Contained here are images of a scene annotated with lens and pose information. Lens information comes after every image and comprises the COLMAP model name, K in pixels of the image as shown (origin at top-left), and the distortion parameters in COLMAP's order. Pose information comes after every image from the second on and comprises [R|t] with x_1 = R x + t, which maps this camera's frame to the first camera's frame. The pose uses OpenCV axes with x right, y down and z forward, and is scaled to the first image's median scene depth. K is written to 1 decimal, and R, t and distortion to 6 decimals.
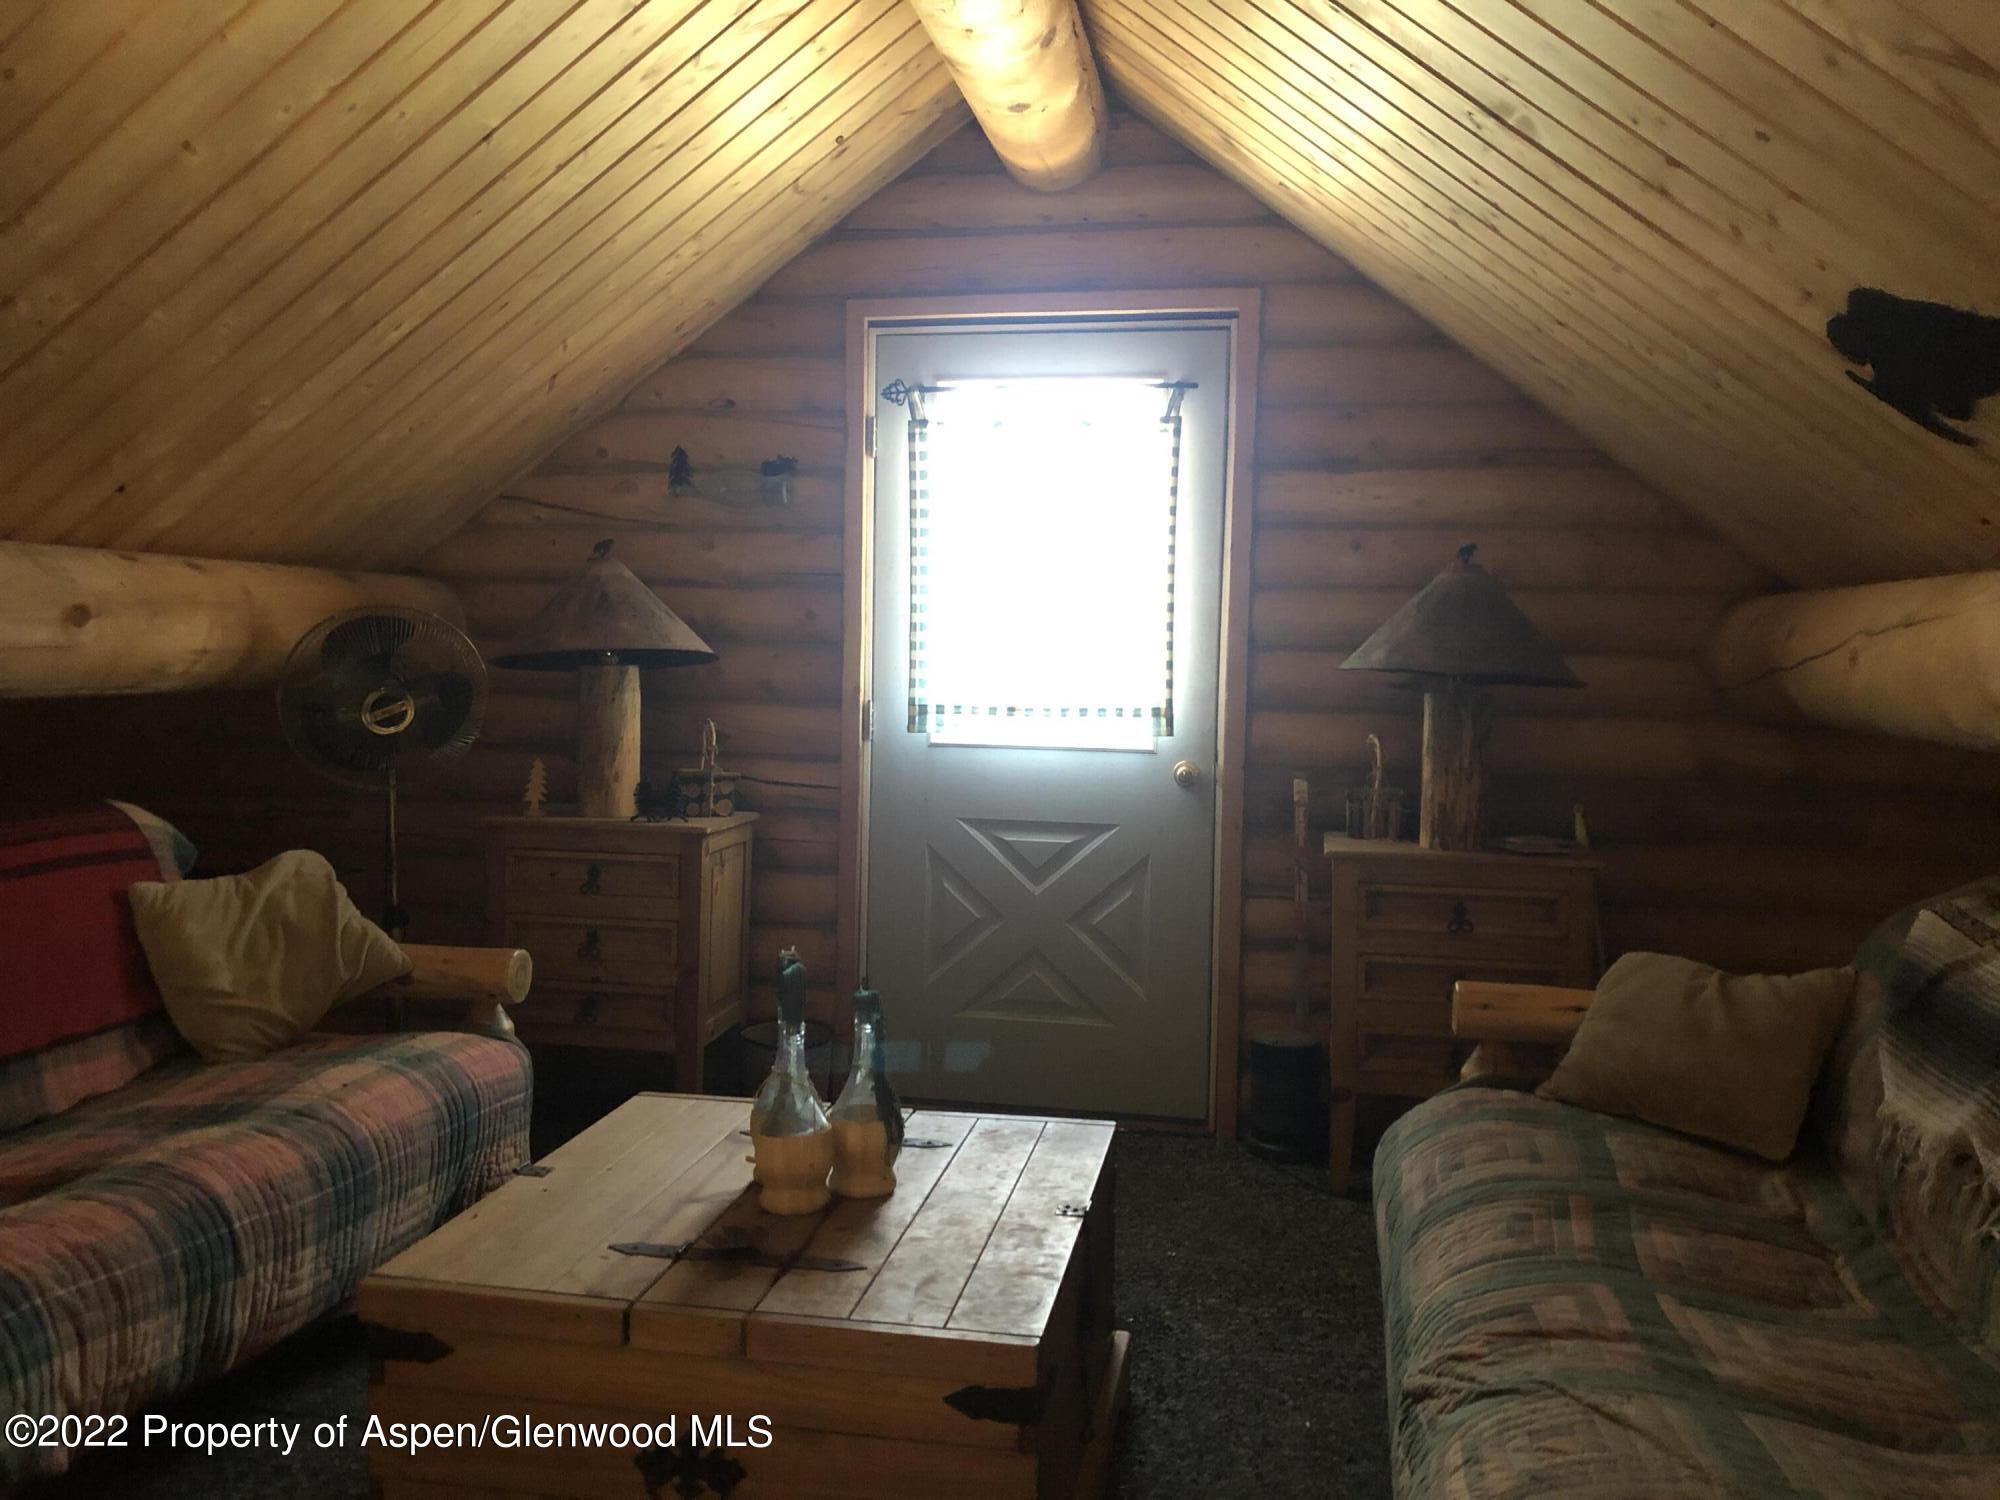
lens RADIAL K [[1680.3, 0, 1000.0], [0, 1680.3, 750.0], [0, 0, 1]] dist [0.002672, 0.010177]
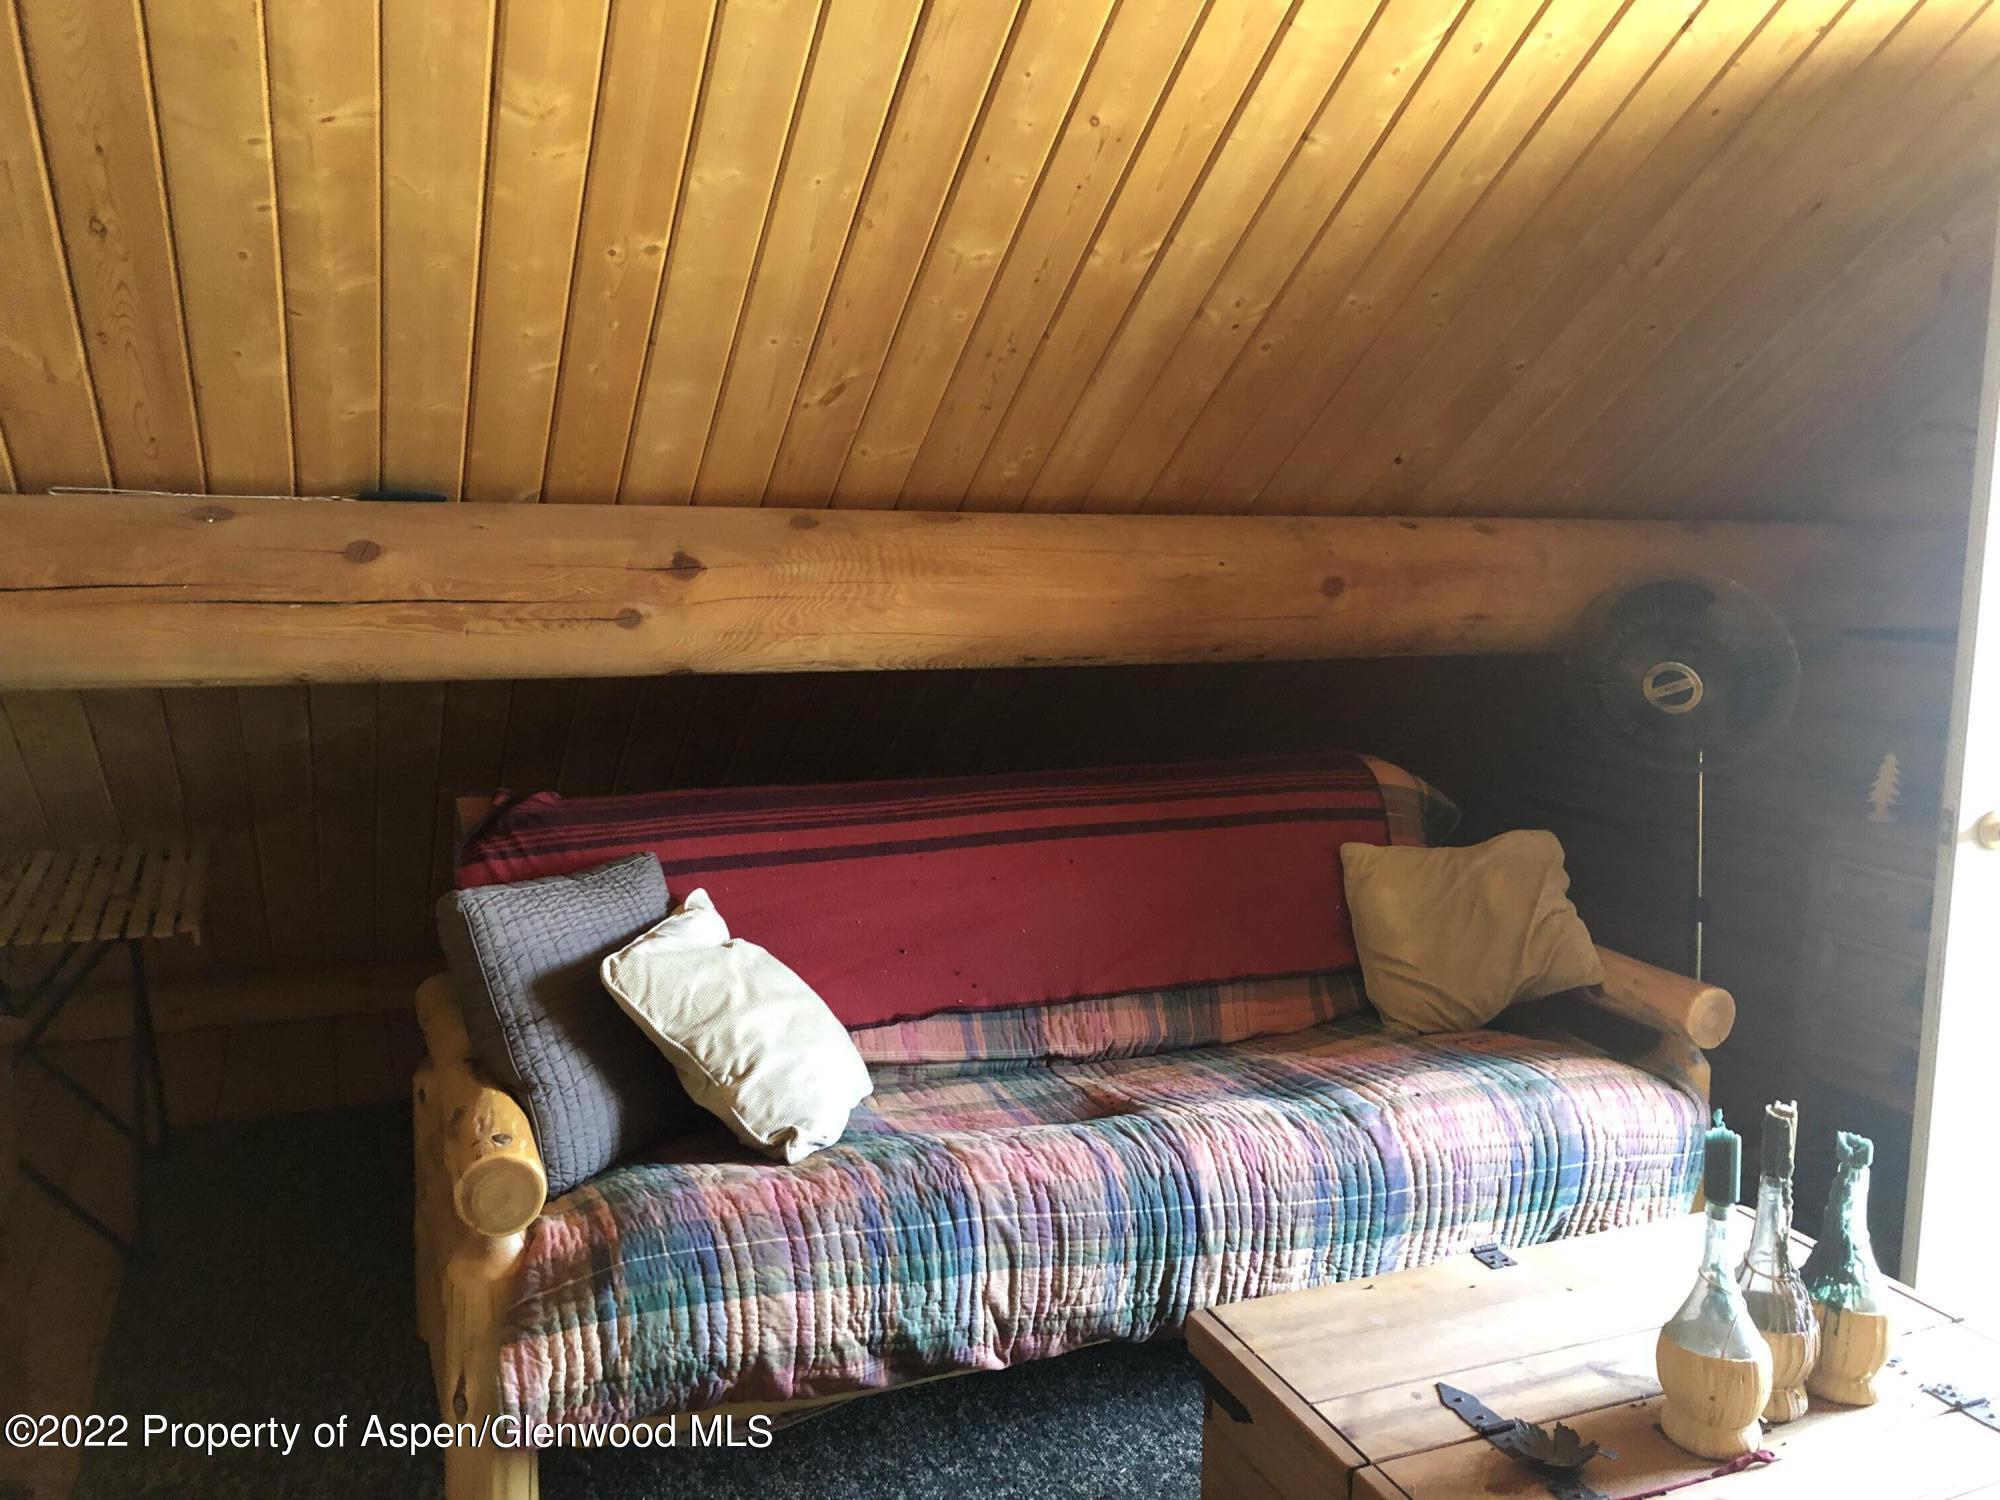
lens RADIAL K [[1658.0, 0, 1000.0], [0, 1658.0, 750.0], [0, 0, 1]] dist [0.182358, -0.539978]
pose [[0.548287, 0.121491, -0.827419, 0.288105], [-0.064170, 0.992586, 0.103221, -0.092585], [0.833825, -0.003499, 0.552018, 0.305724]]
